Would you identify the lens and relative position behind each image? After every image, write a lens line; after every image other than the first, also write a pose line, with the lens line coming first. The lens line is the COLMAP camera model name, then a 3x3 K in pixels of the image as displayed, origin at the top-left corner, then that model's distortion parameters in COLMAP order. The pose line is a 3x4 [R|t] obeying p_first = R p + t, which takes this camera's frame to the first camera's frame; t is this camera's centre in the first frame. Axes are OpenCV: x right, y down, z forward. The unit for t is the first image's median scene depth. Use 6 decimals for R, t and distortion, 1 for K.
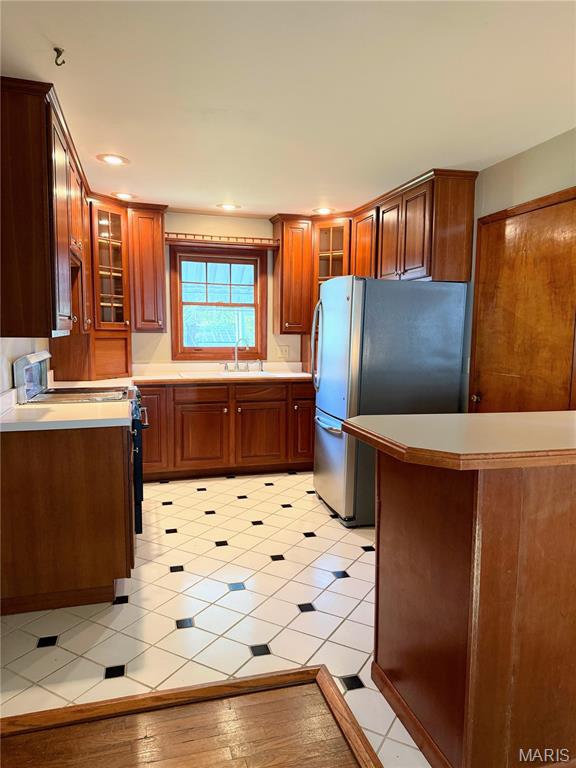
lens RADIAL K [[536.2, 0, 293.6], [0, 536.2, 394.6], [0, 0, 1]] dist [0.052790, -0.019100]
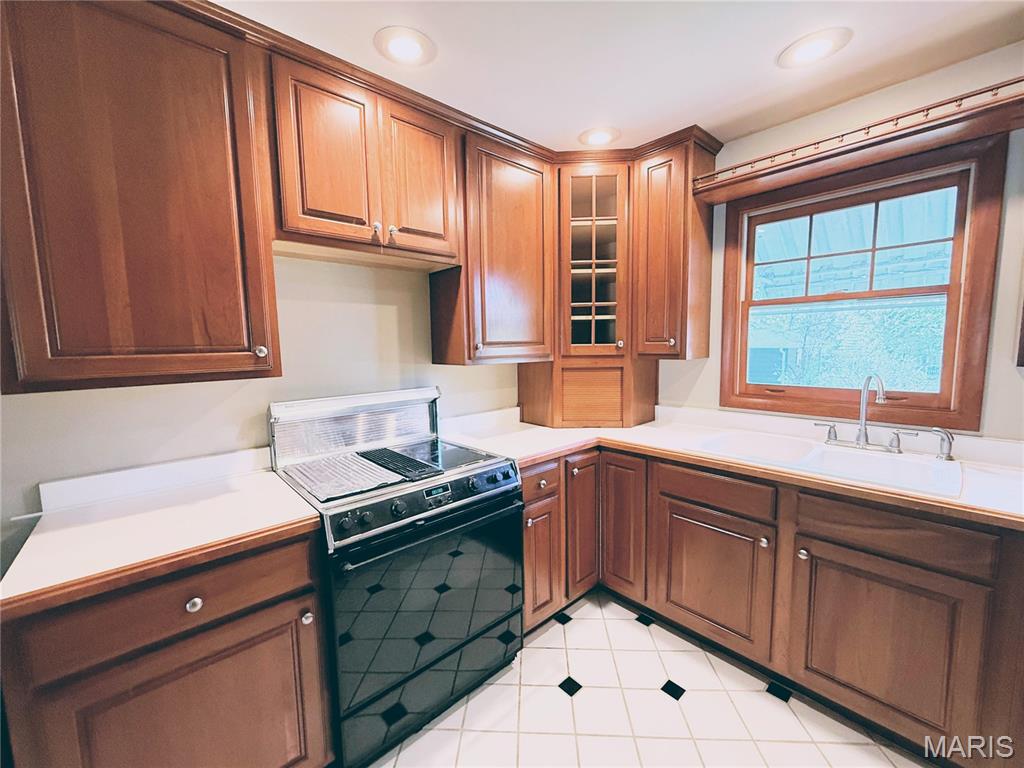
lens RADIAL K [[408.9, 0, 509.5], [0, 408.9, 384.3], [0, 0, 1]] dist [0.000813, 0.000422]
pose [[0.438186, 0.073075, -0.895909, 0.070594], [-0.086770, 0.995474, 0.038758, -0.093827], [0.894687, 0.060755, 0.442543, 0.677740]]
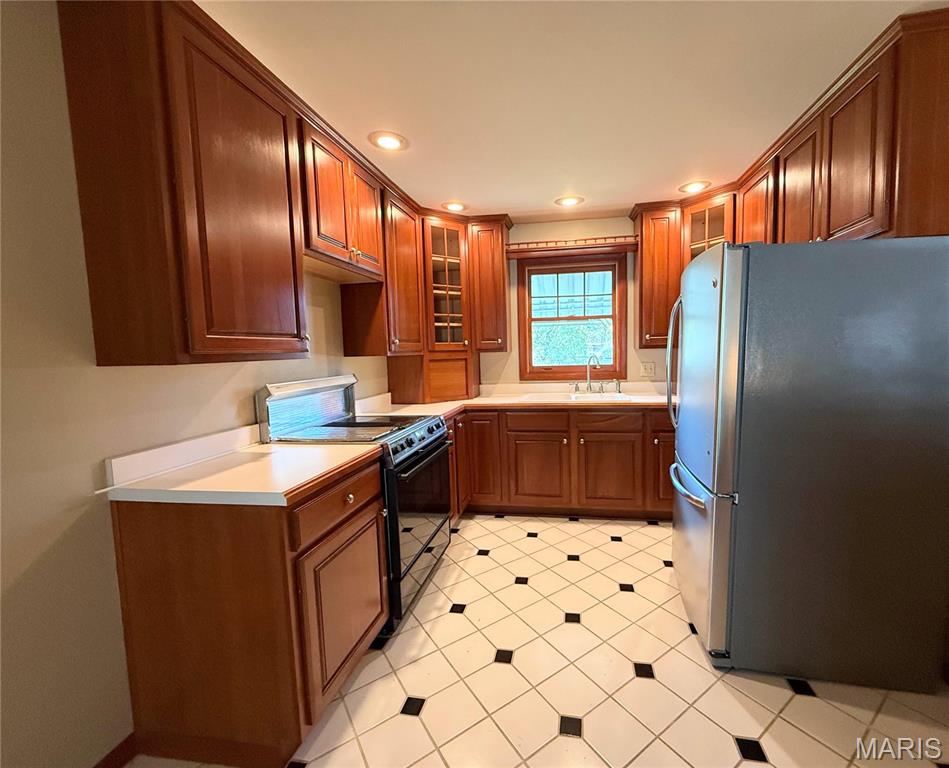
lens RADIAL K [[408.4, 0, 509.3], [0, 408.4, 385.6], [0, 0, 1]] dist [-0.004084, 0.000905]
pose [[0.905575, 0.003964, -0.424168, 0.066930], [-0.017486, 0.999455, -0.027991, -0.039043], [0.423826, 0.032765, 0.905151, 0.386614]]
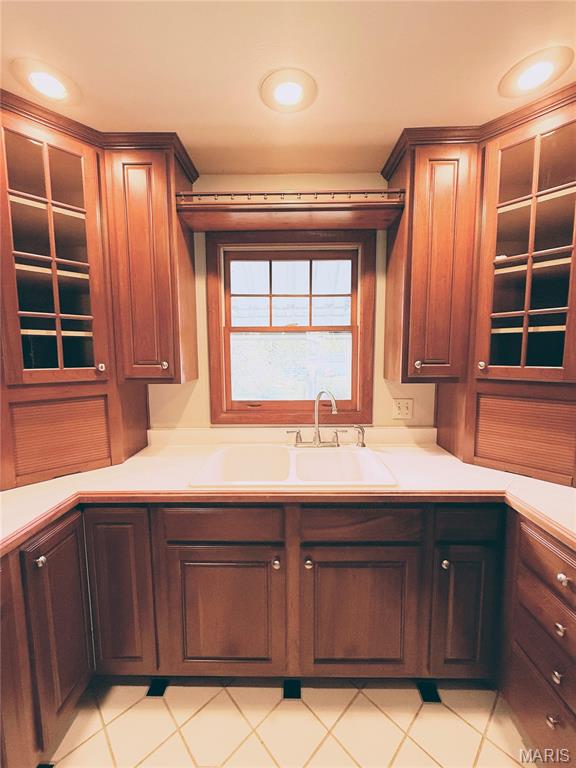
lens RADIAL K [[306.6, 0, 289.0], [0, 306.6, 381.5], [0, 0, 1]] dist [0.000813, 0.000422]
pose [[0.956311, 0.011841, -0.292110, -0.046630], [-0.020389, 0.999448, -0.026236, -0.116263], [0.291638, 0.031046, 0.956025, 0.774396]]
